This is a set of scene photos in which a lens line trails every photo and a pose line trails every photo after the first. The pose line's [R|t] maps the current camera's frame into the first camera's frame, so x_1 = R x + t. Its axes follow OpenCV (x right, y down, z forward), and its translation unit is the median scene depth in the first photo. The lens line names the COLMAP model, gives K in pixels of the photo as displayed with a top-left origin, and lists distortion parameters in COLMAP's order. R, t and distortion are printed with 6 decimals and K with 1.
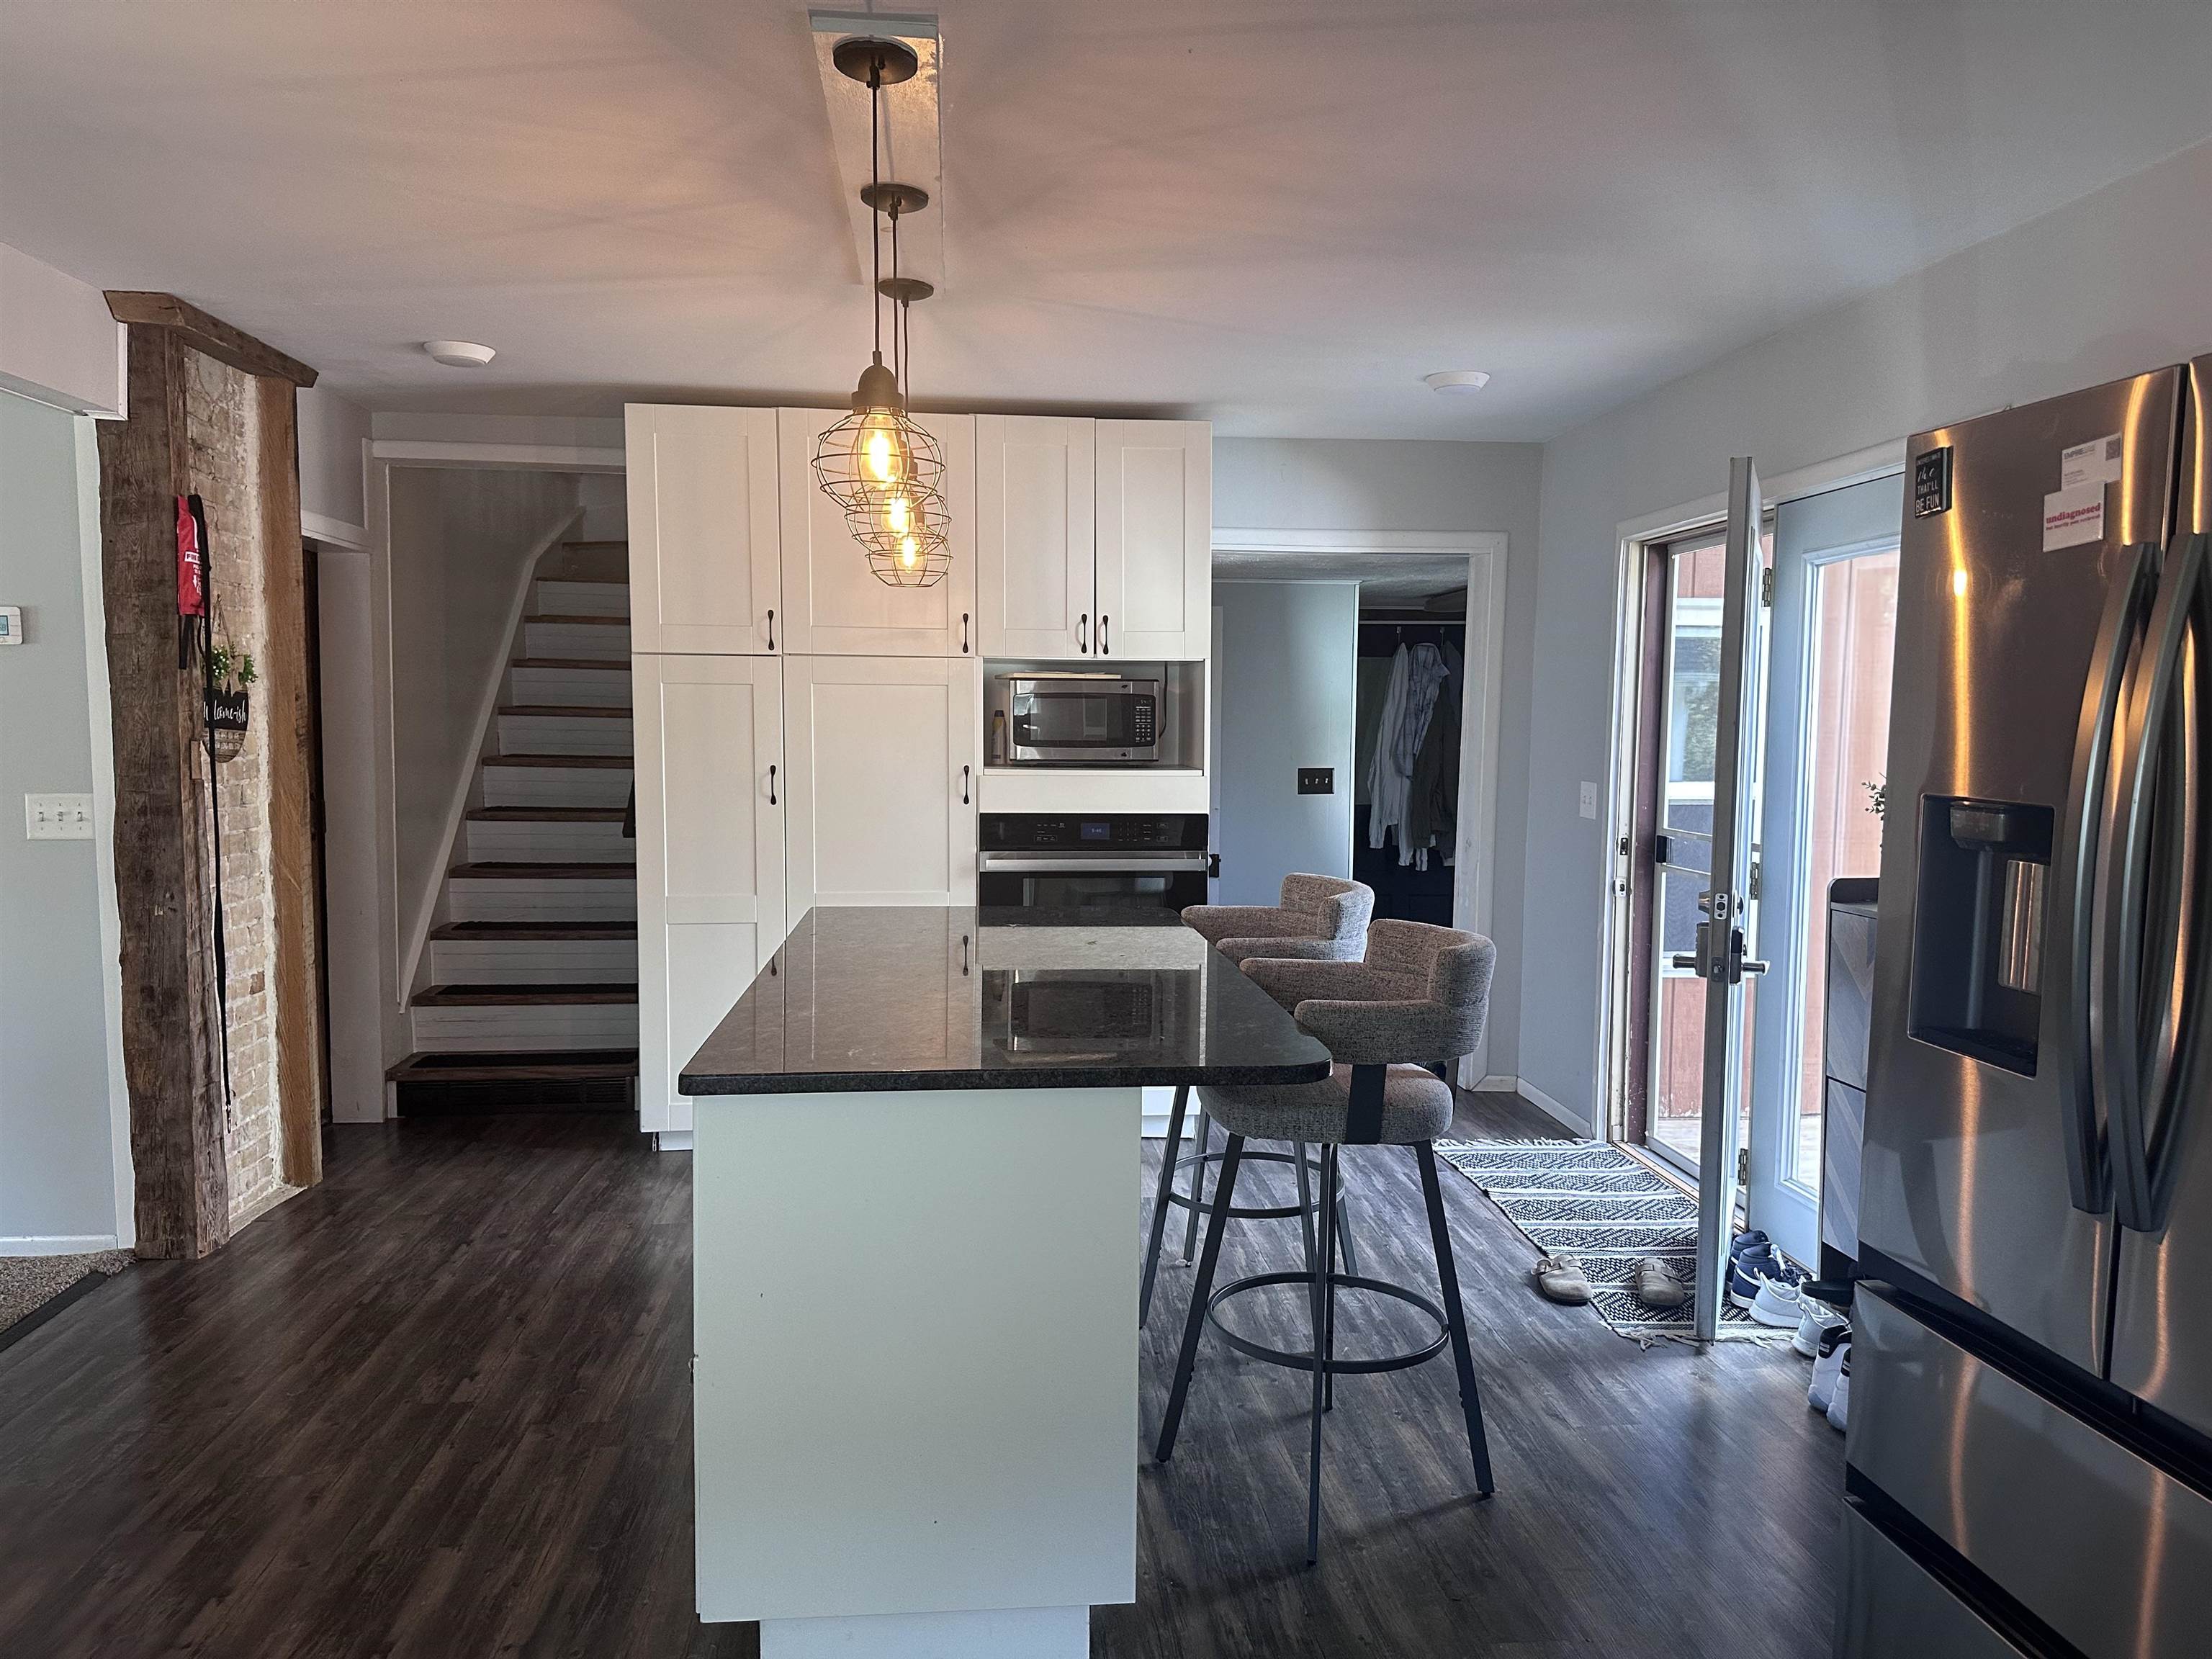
lens RADIAL K [[1546.9, 0, 1108.1], [0, 1546.9, 836.6], [0, 0, 1]] dist [0.041854, -0.056803]
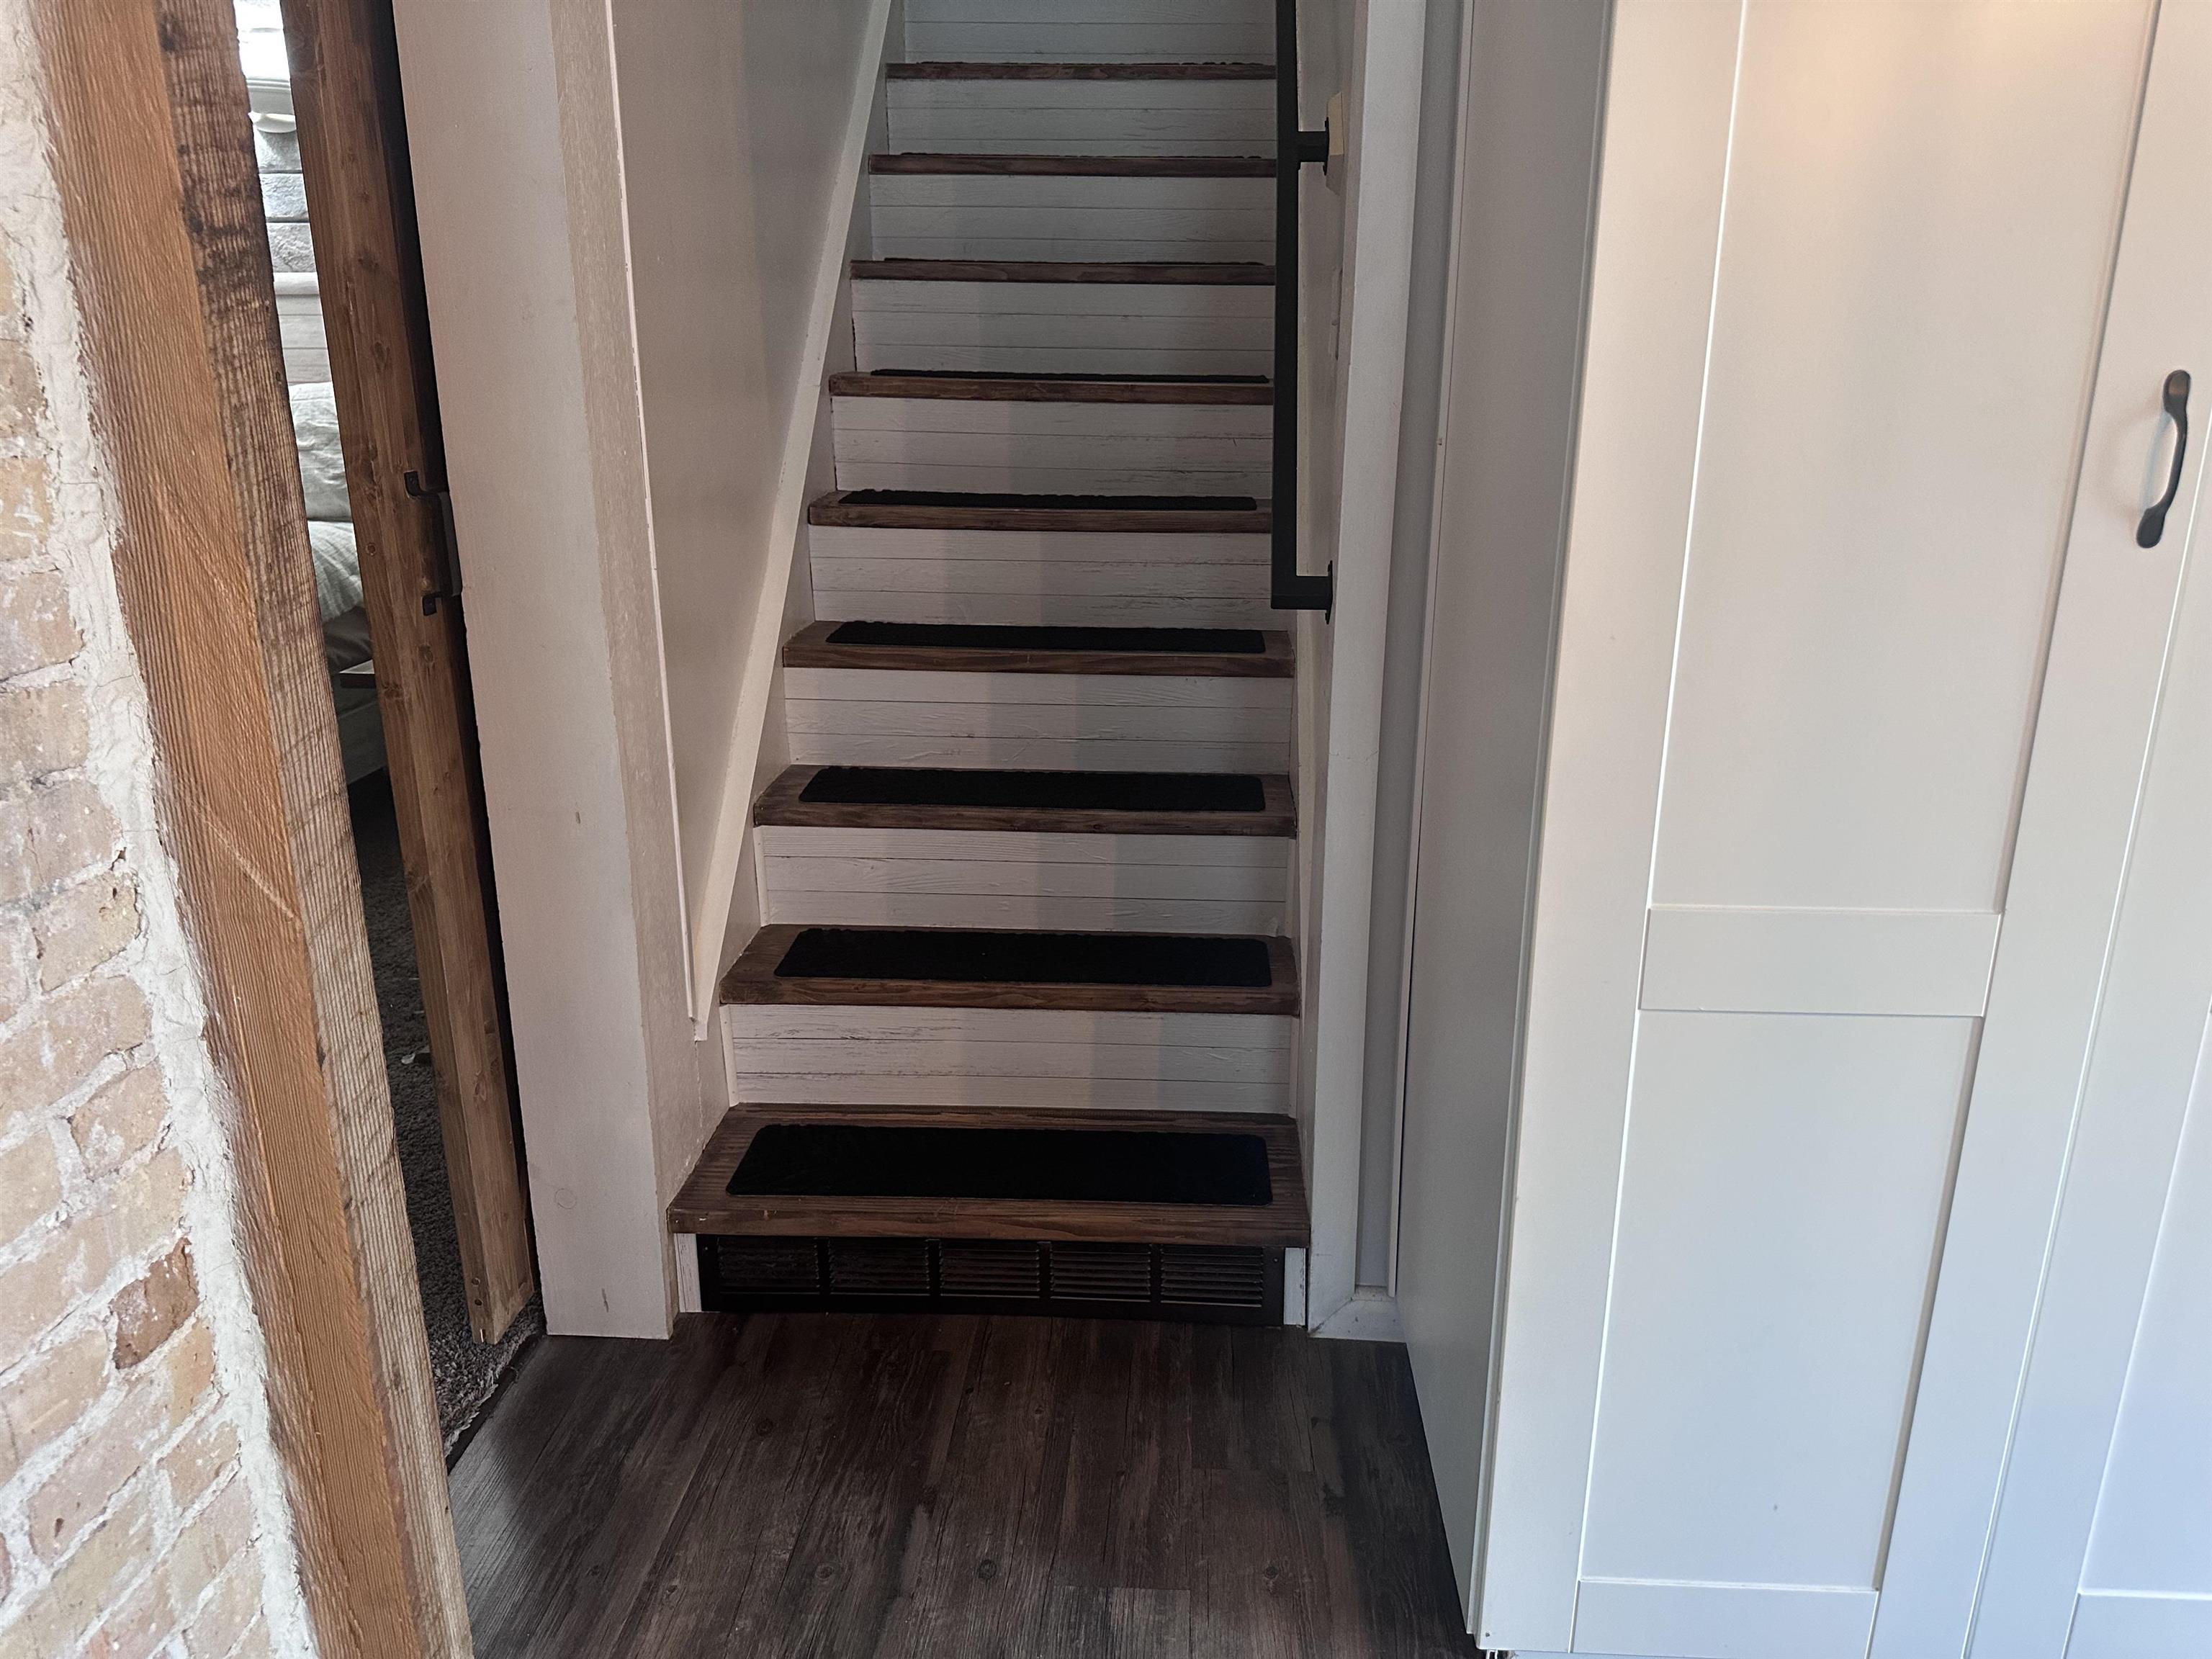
lens RADIAL K [[1546.9, 0, 1112.3], [0, 1546.9, 827.5], [0, 0, 1]] dist [0.041854, -0.056803]
pose [[0.988216, 0.042562, -0.147027, -0.302106], [-0.009375, 0.975589, 0.219405, -0.027373], [0.152777, -0.215441, 0.964492, 0.664109]]
